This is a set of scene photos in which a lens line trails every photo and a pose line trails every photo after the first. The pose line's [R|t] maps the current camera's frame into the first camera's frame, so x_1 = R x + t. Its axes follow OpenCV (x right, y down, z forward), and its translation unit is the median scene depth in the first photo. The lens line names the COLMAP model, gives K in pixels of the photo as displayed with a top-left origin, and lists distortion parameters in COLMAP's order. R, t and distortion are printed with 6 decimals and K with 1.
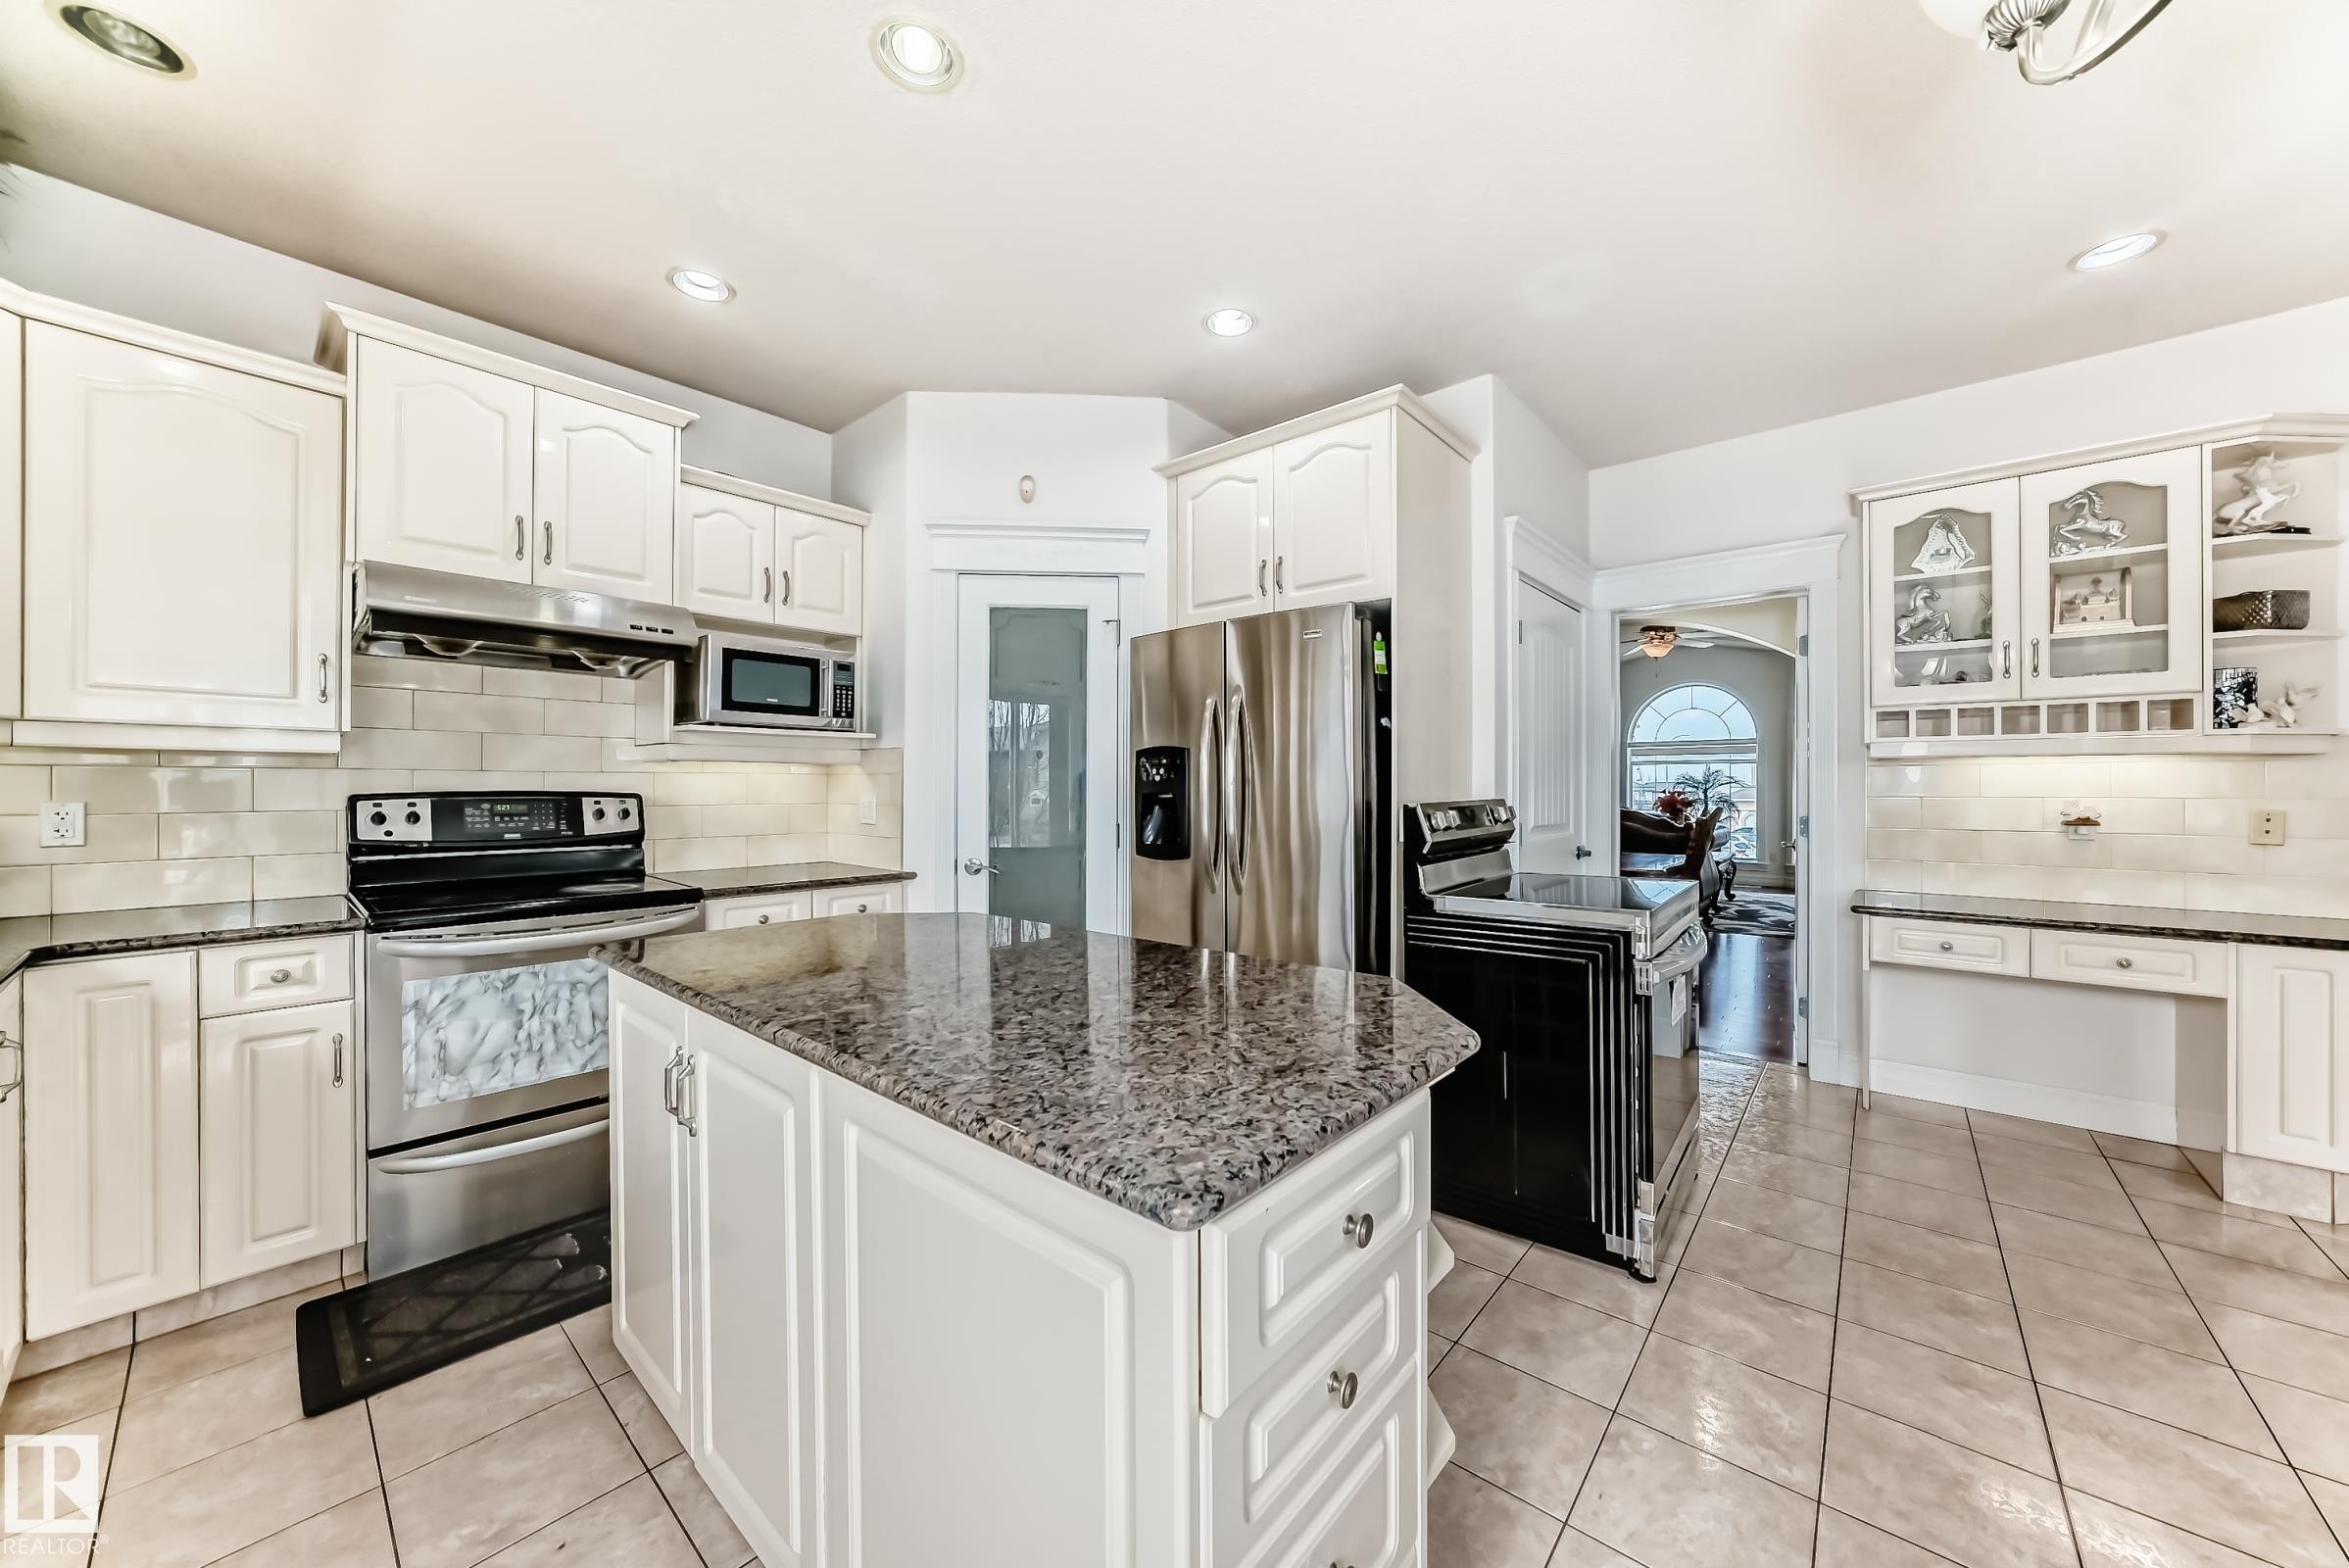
lens RADIAL K [[826.0, 0, 1184.3], [0, 826.0, 785.3], [0, 0, 1]] dist [-0.022092, 0.006137]
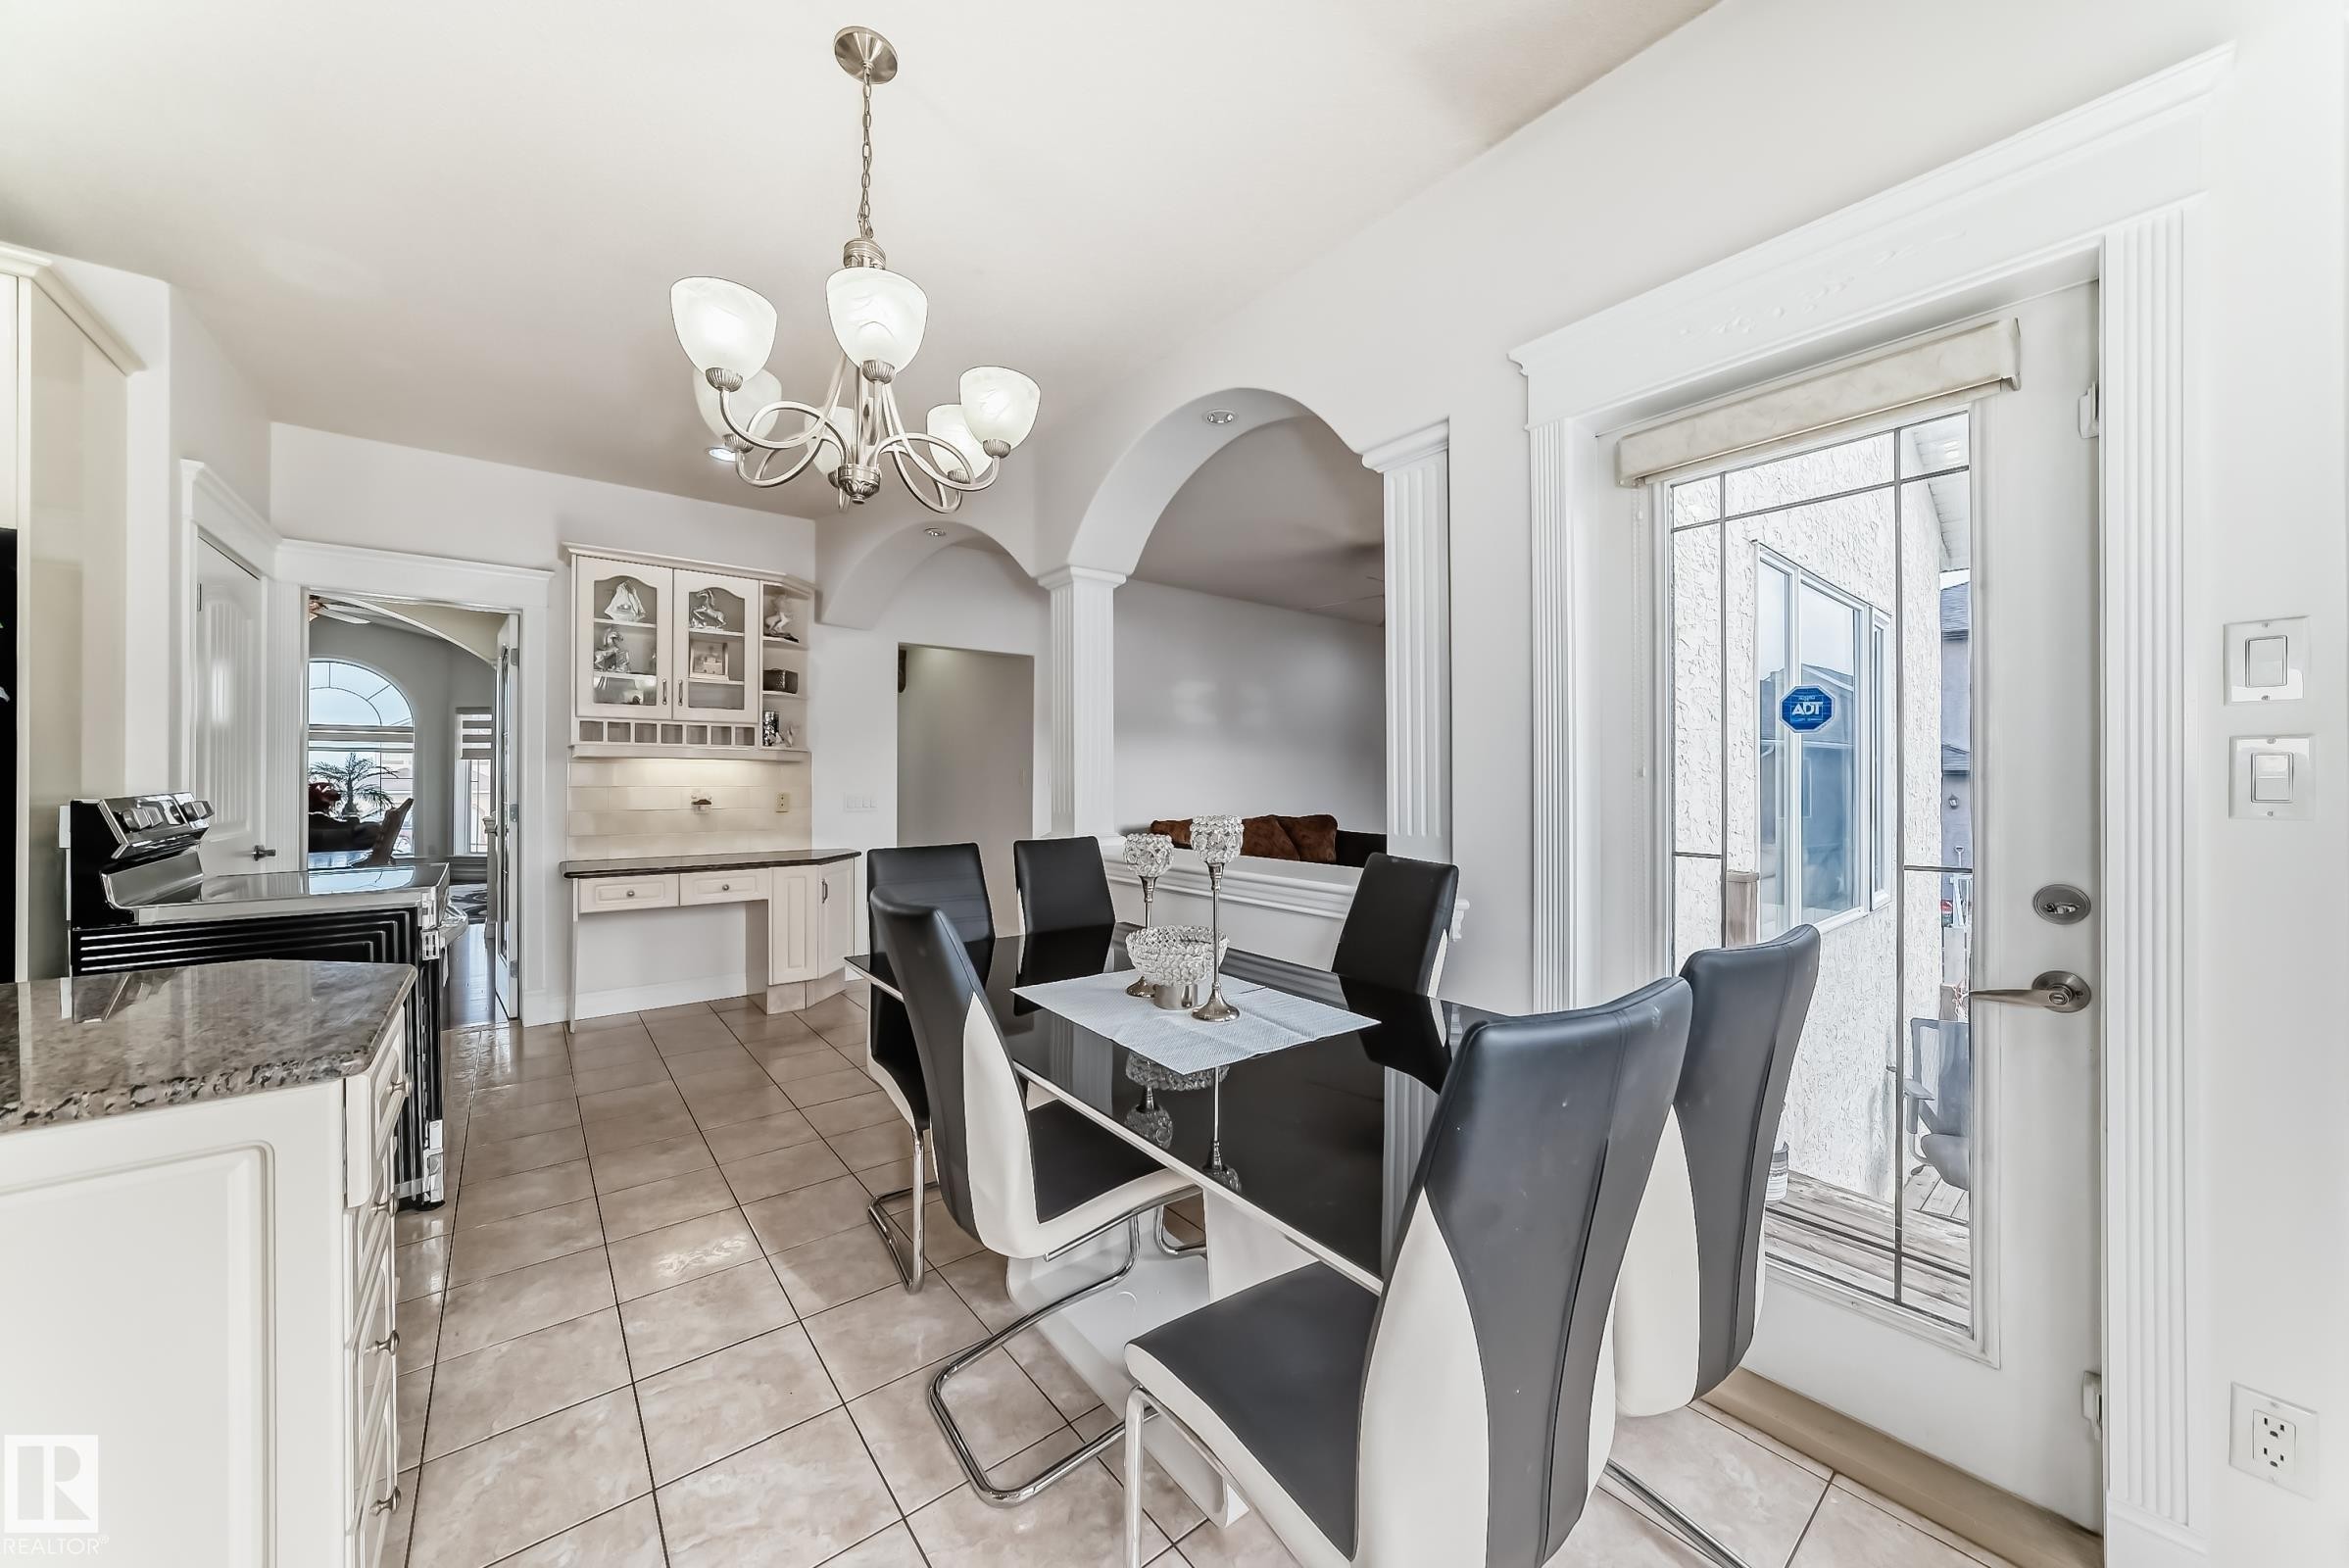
lens RADIAL K [[826.0, 0, 1184.3], [0, 826.0, 785.3], [0, 0, 1]] dist [-0.022092, 0.006137]
pose [[0.173911, -0.005782, 0.984744, -0.266397], [-0.005600, 0.999961, 0.006860, -0.002792], [-0.984746, -0.006707, 0.173872, -0.169519]]
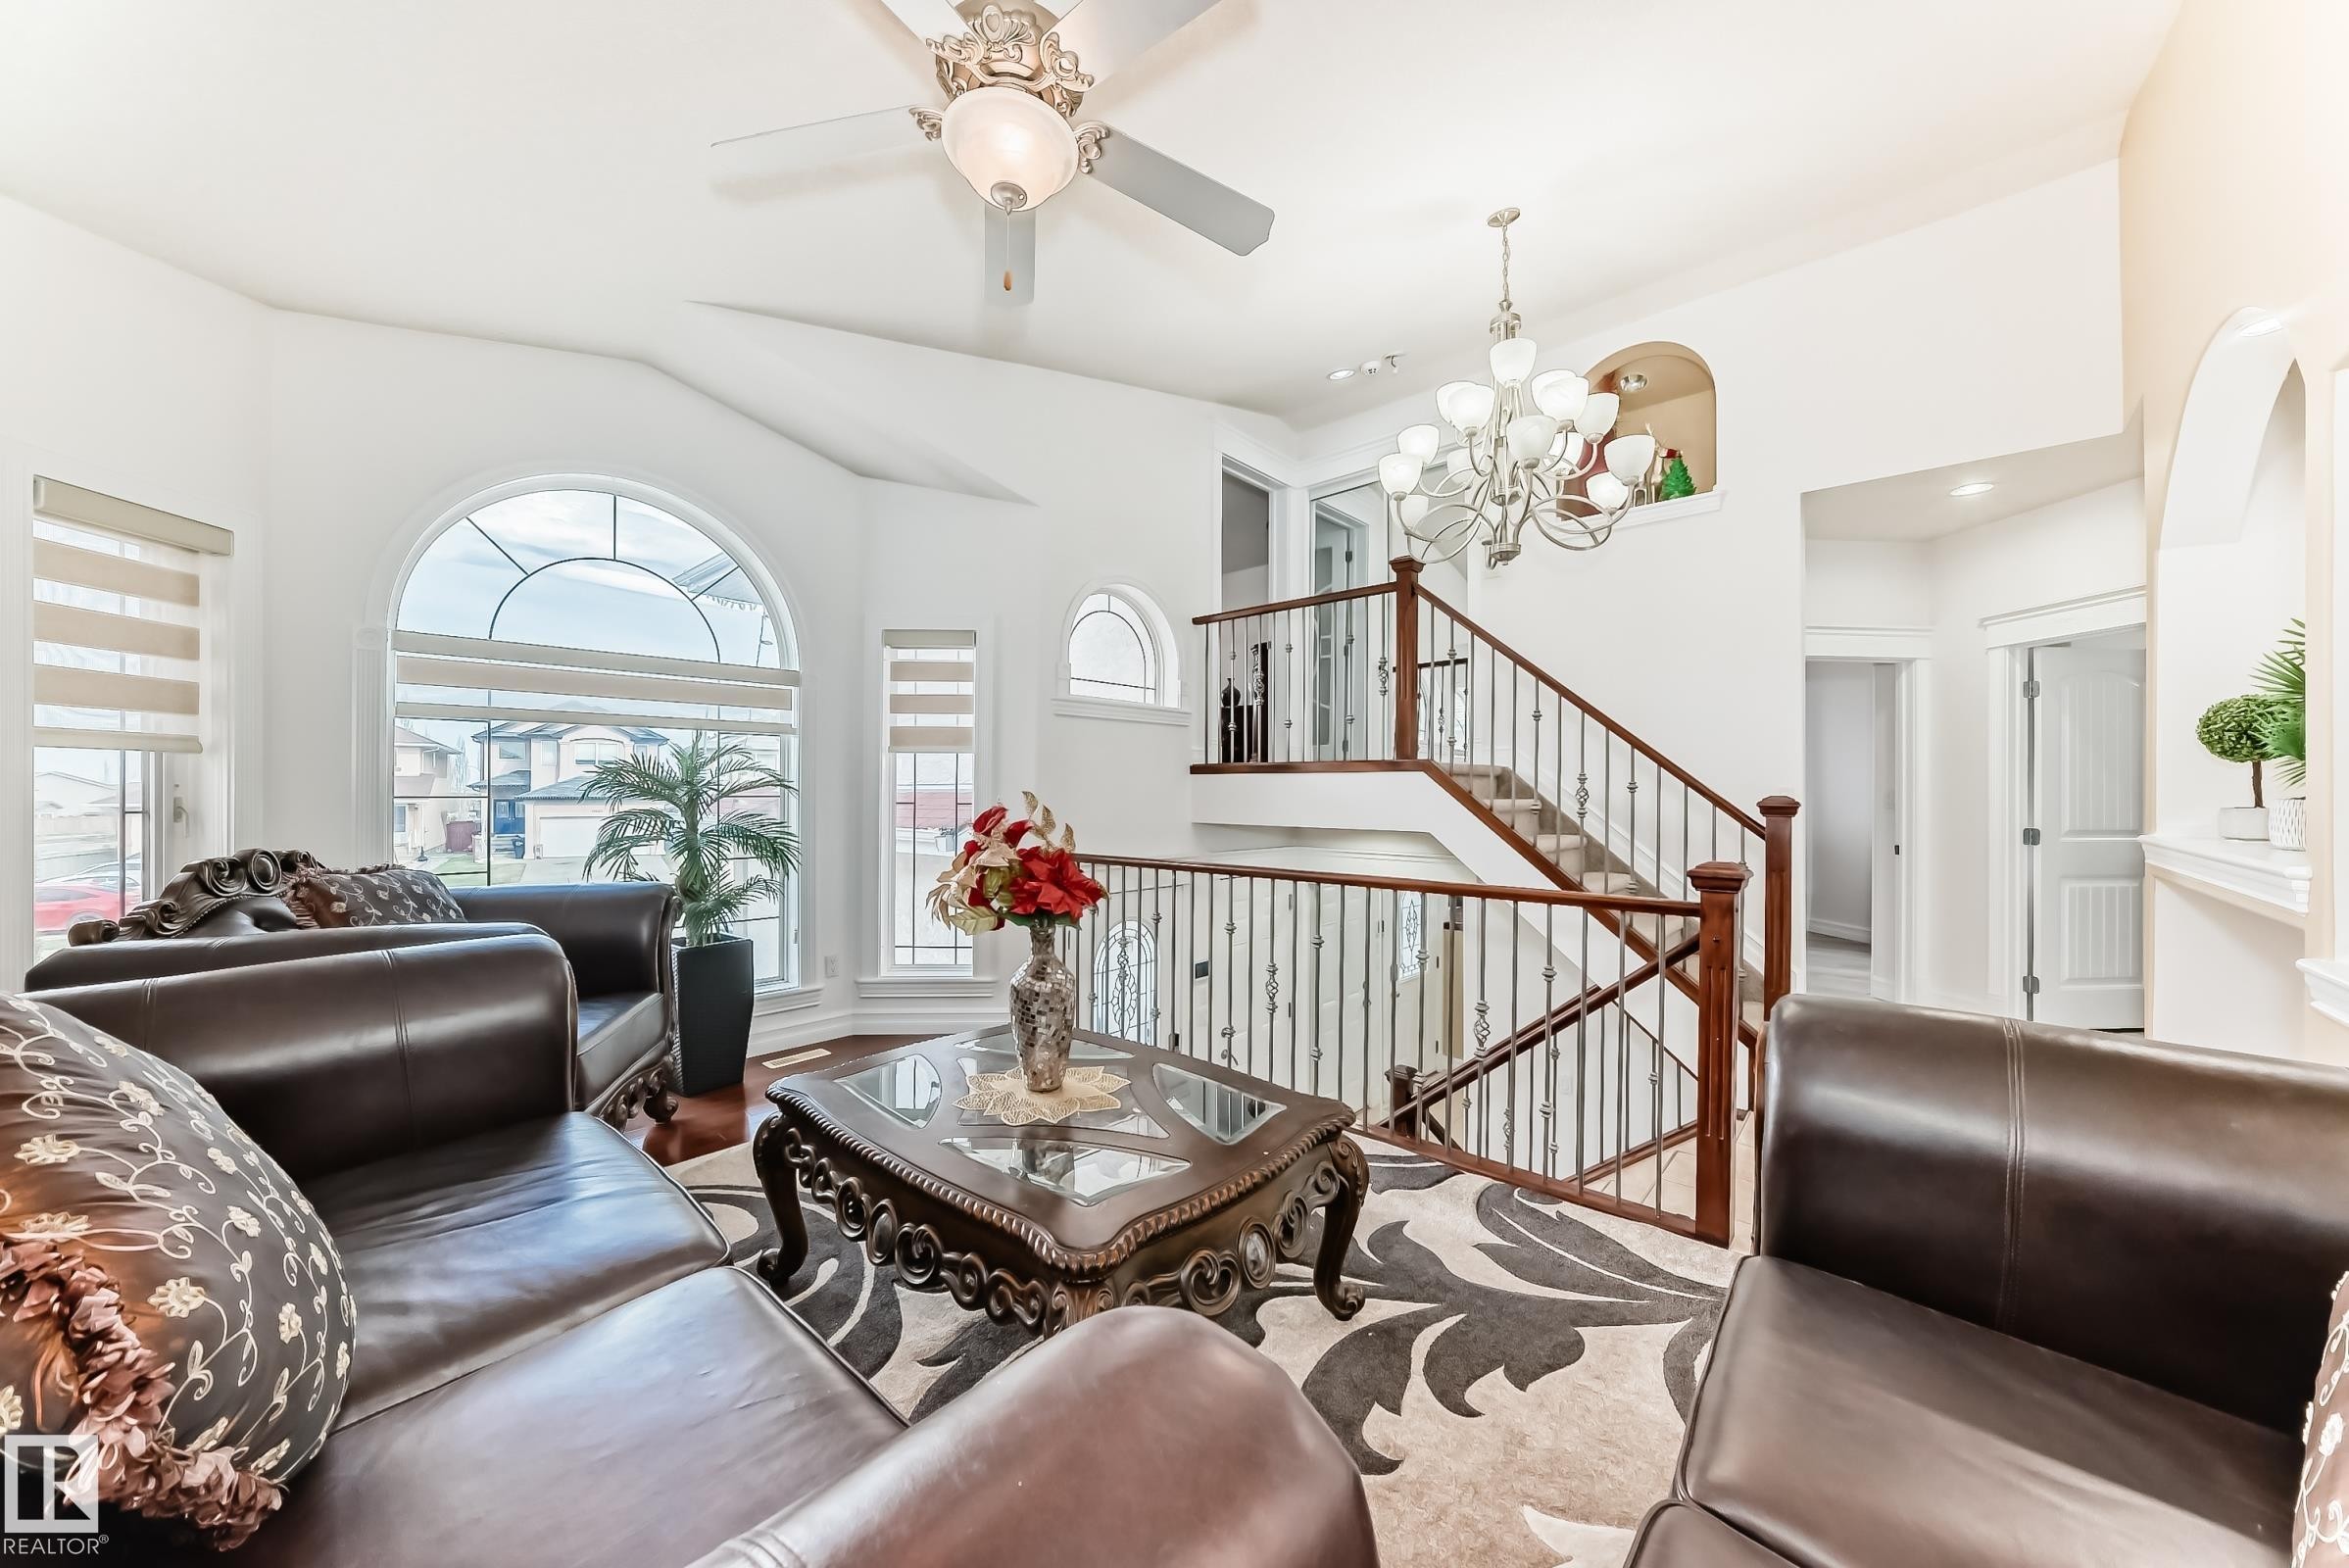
lens RADIAL K [[826.0, 0, 1184.3], [0, 826.0, 785.3], [0, 0, 1]] dist [-0.022092, 0.006137]
pose [[0.016897, 0.001873, 0.999855, 1.048676], [-0.012601, 0.999919, -0.001660, -0.015828], [-0.999778, -0.012571, 0.016919, 2.723750]]
